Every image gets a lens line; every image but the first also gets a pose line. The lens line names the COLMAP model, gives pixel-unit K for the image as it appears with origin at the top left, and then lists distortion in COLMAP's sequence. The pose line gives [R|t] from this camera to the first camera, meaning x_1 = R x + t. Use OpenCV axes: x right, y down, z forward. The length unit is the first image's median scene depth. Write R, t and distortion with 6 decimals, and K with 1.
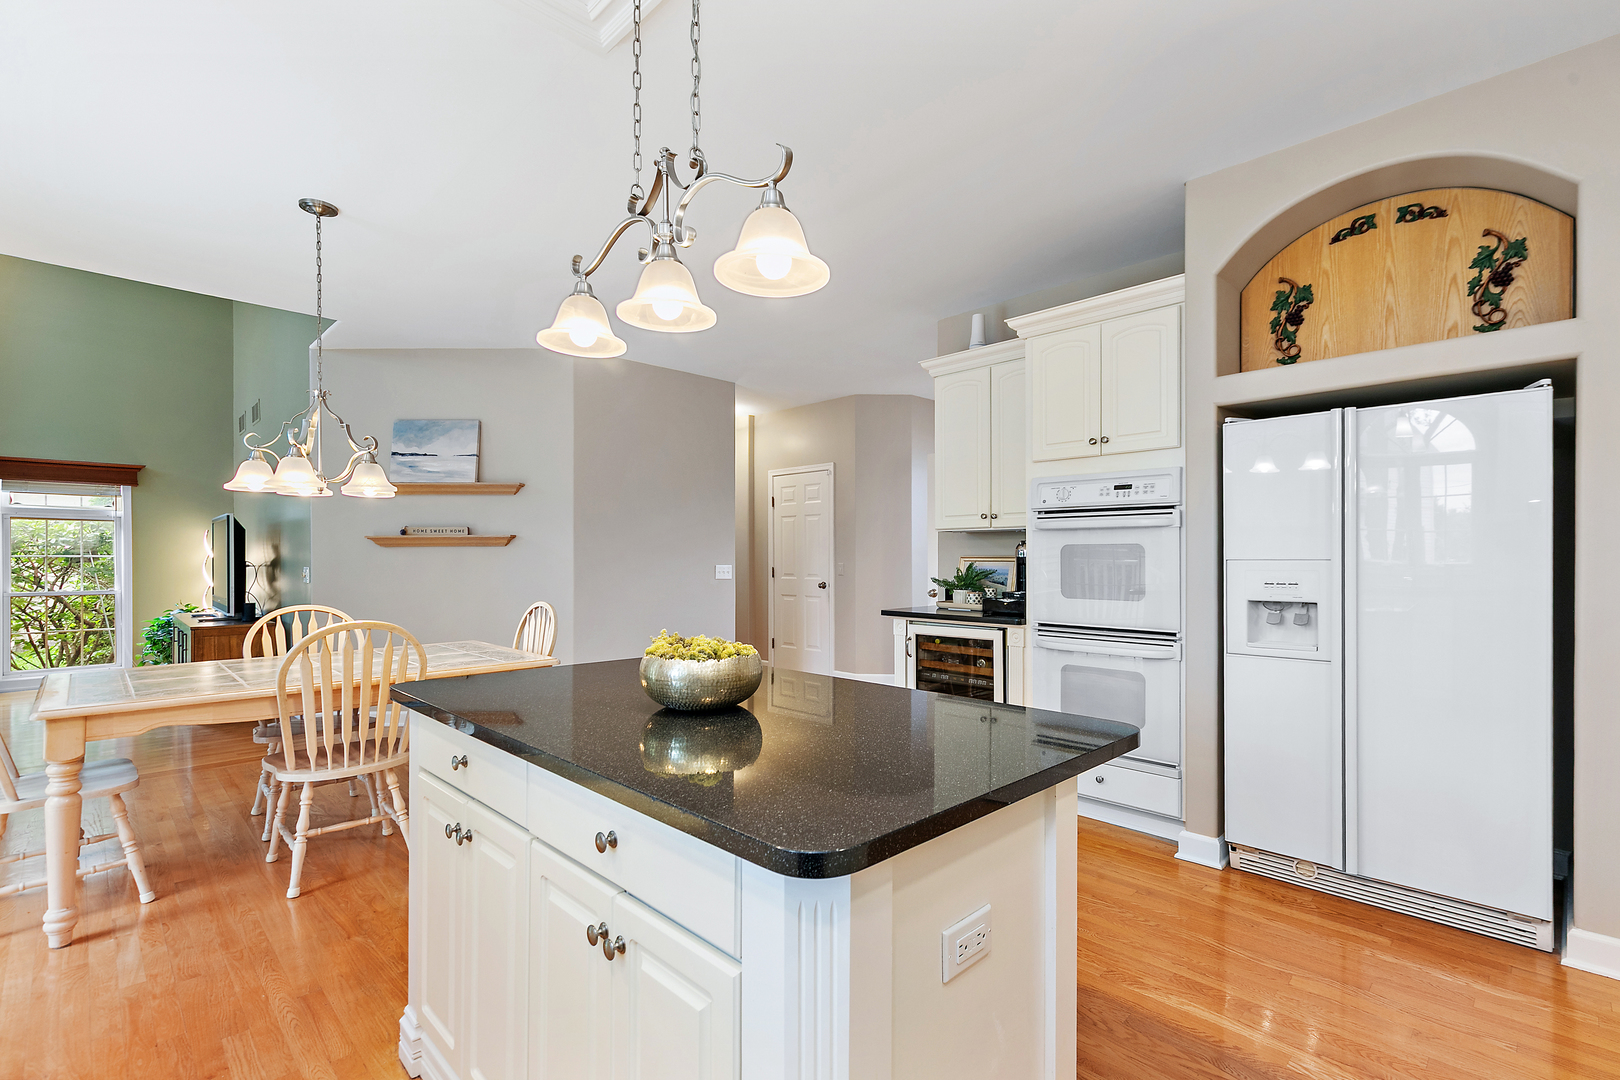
lens RADIAL K [[727.6, 0, 817.3], [0, 727.6, 556.9], [0, 0, 1]] dist [0.002866, 0.000324]
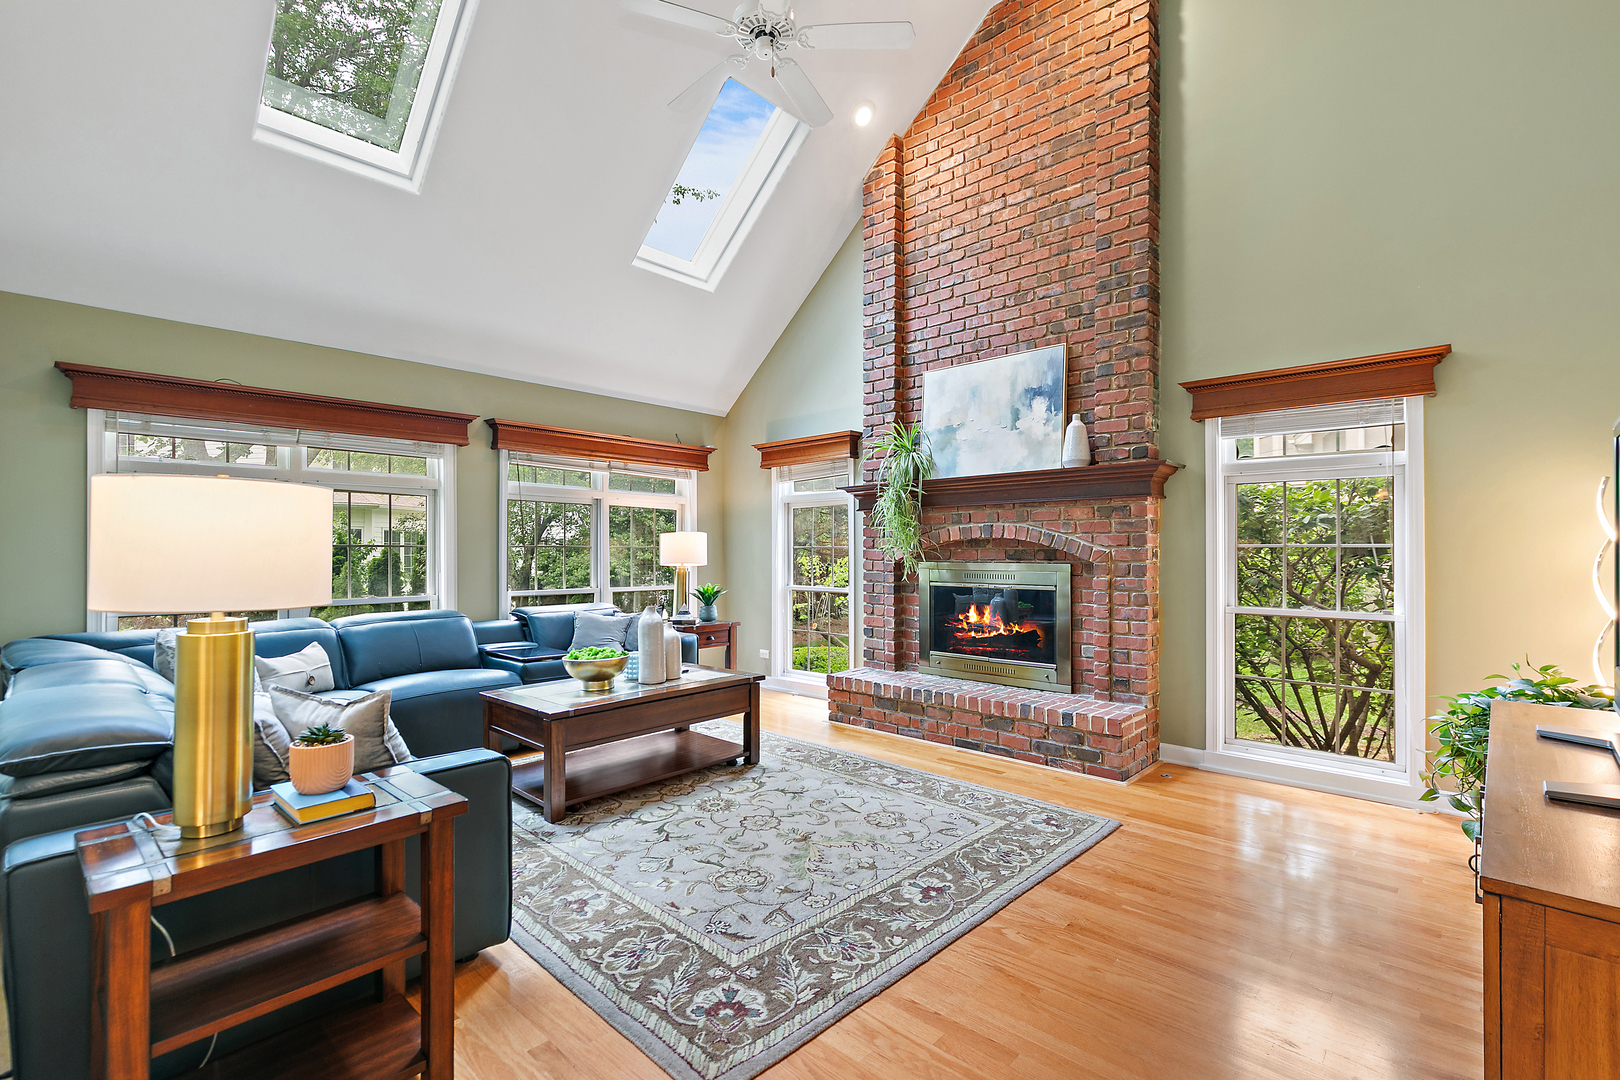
lens RADIAL K [[737.2, 0, 806.3], [0, 737.2, 545.7], [0, 0, 1]] dist [0.000583, -0.000247]
pose [[0.034139, -0.001594, -0.999416, -1.039225], [-0.002419, 0.999996, -0.001677, 0.001010], [0.999414, 0.002475, 0.034135, 1.268561]]
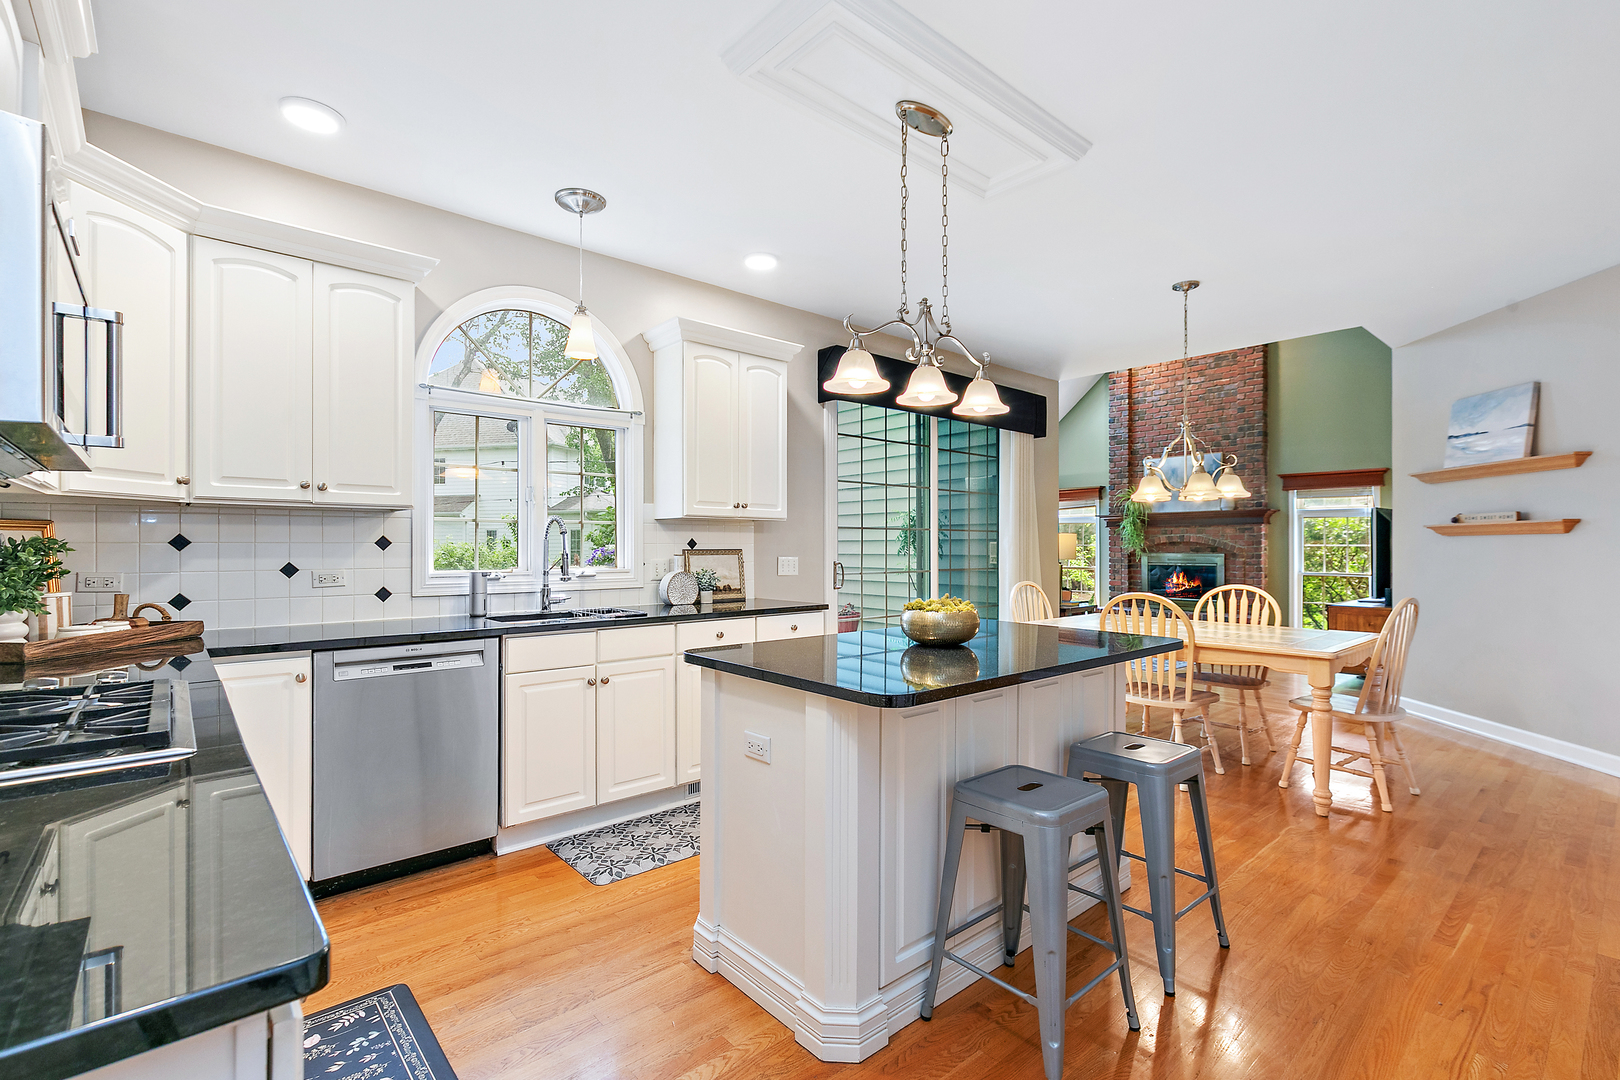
lens RADIAL K [[754.9, 0, 810.0], [0, 754.9, 540.0], [0, 0, 1]] dist [0.012109, 0.000174]
pose [[-0.064888, -0.005563, -0.997877, 0.700755], [-0.003170, 0.999981, -0.005368, -0.001335], [0.997888, 0.002814, -0.064904, 0.370273]]
